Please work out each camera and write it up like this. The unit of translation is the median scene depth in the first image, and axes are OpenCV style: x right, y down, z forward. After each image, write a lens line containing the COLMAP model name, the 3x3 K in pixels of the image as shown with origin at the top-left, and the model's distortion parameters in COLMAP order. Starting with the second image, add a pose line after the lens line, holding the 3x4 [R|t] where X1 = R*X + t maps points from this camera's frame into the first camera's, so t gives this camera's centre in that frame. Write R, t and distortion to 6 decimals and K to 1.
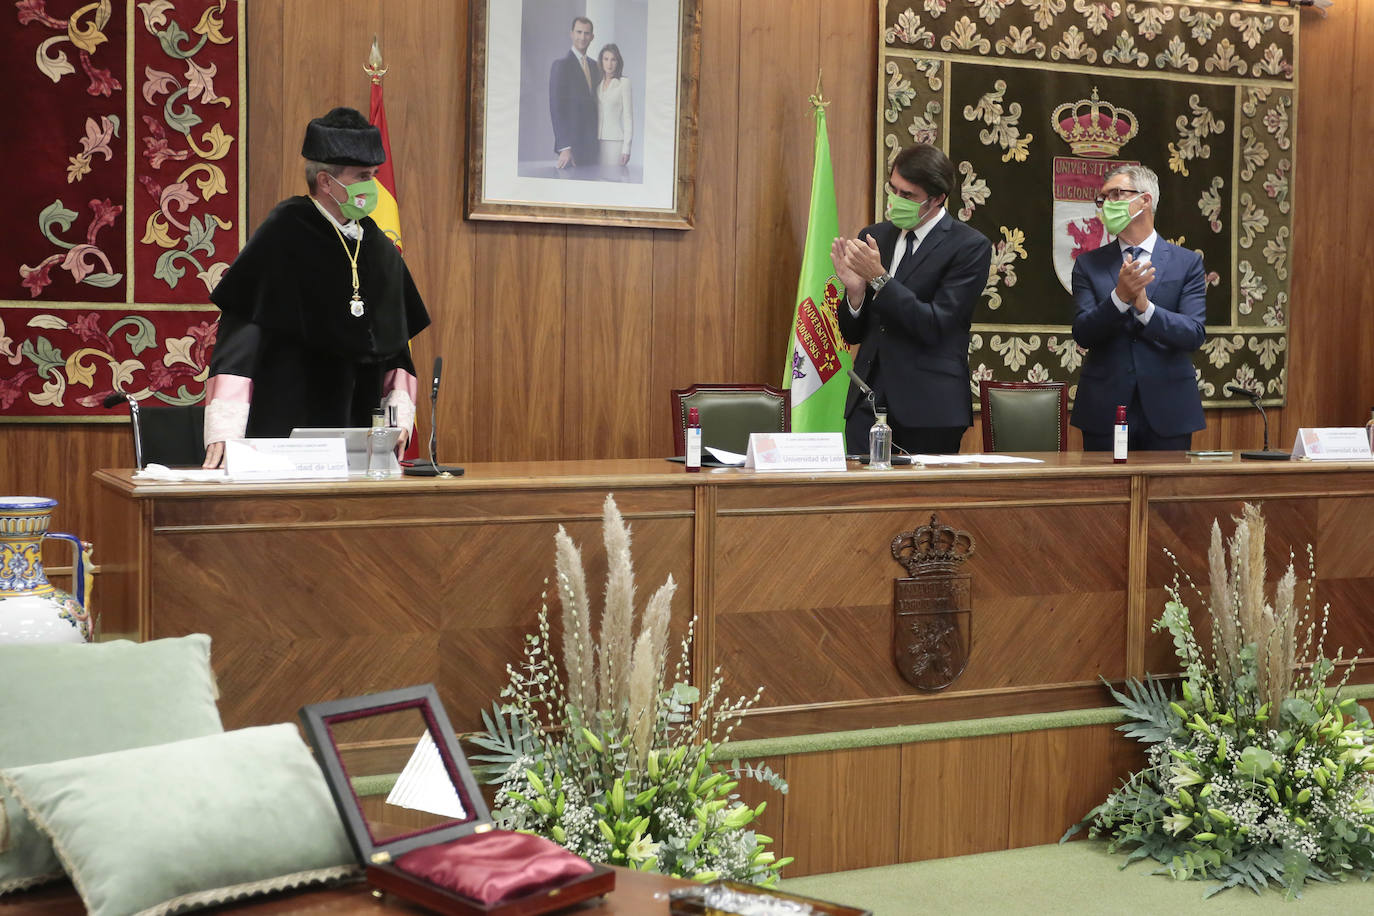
lens RADIAL K [[1845.7, 0, 705.3], [0, 1845.7, 428.3], [0, 0, 1]] dist [0.039011, 0.000000]
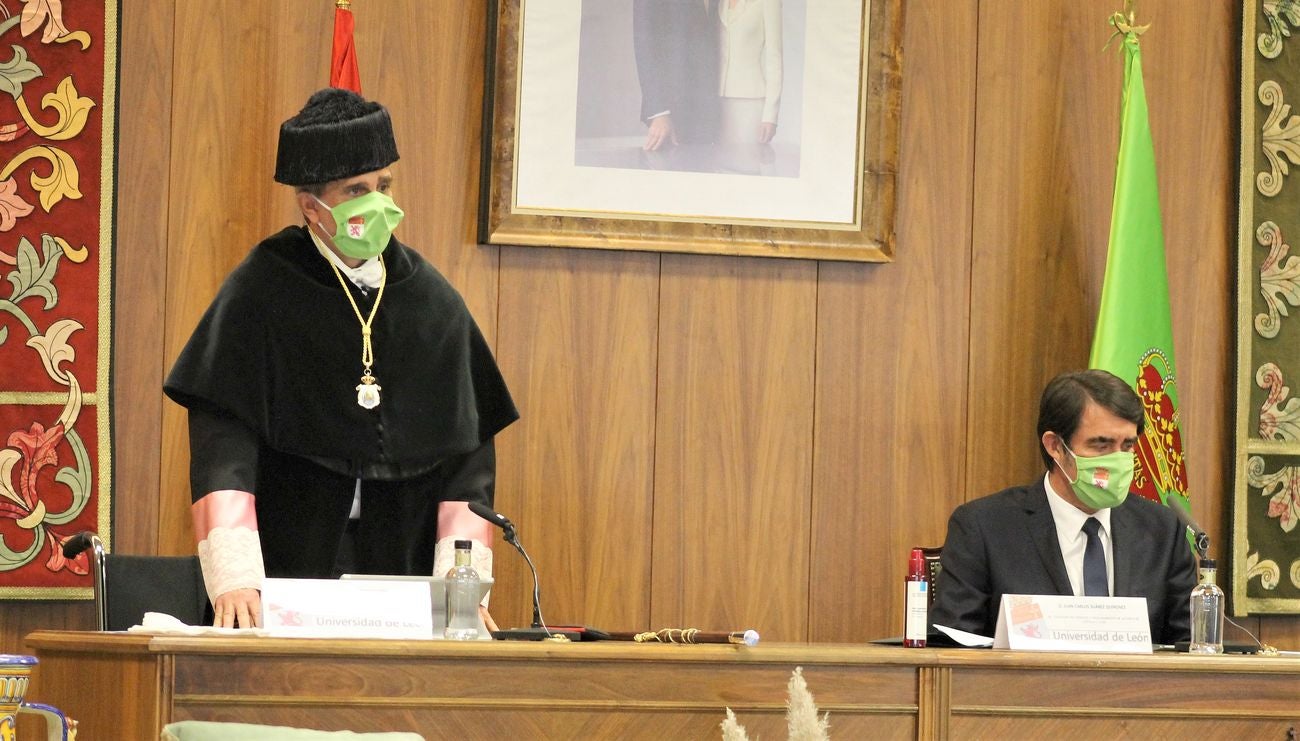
lens RADIAL K [[6526.9, 0, 651.6], [0, 6526.9, 363.4], [0, 0, 1]] dist [0.277956, 0.000000]
pose [[0.999668, 0.007923, -0.024504, -0.033313], [-0.009814, 0.996903, -0.078026, 0.078942], [0.023810, 0.078240, 0.996650, -0.997620]]
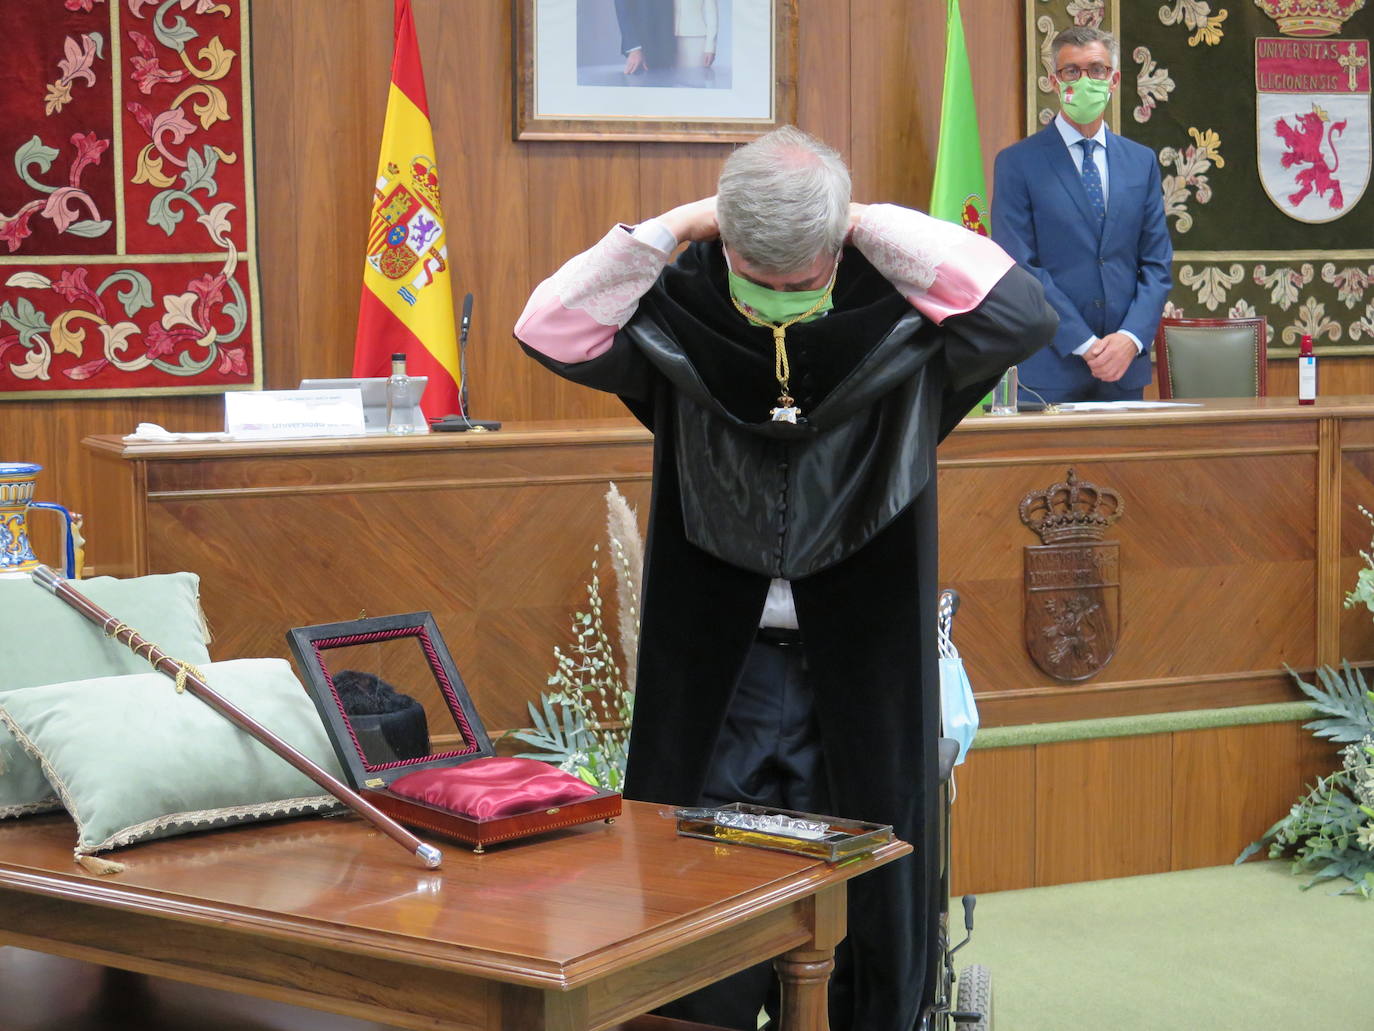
lens RADIAL K [[2443.2, 0, 652.6], [0, 2443.2, 535.1], [0, 0, 1]] dist [-0.055010, 0.000000]
pose [[0.995089, -0.023213, -0.096223, 0.033224], [0.027086, 0.998866, 0.039146, 0.022573], [0.095205, -0.041560, 0.994590, -0.082713]]
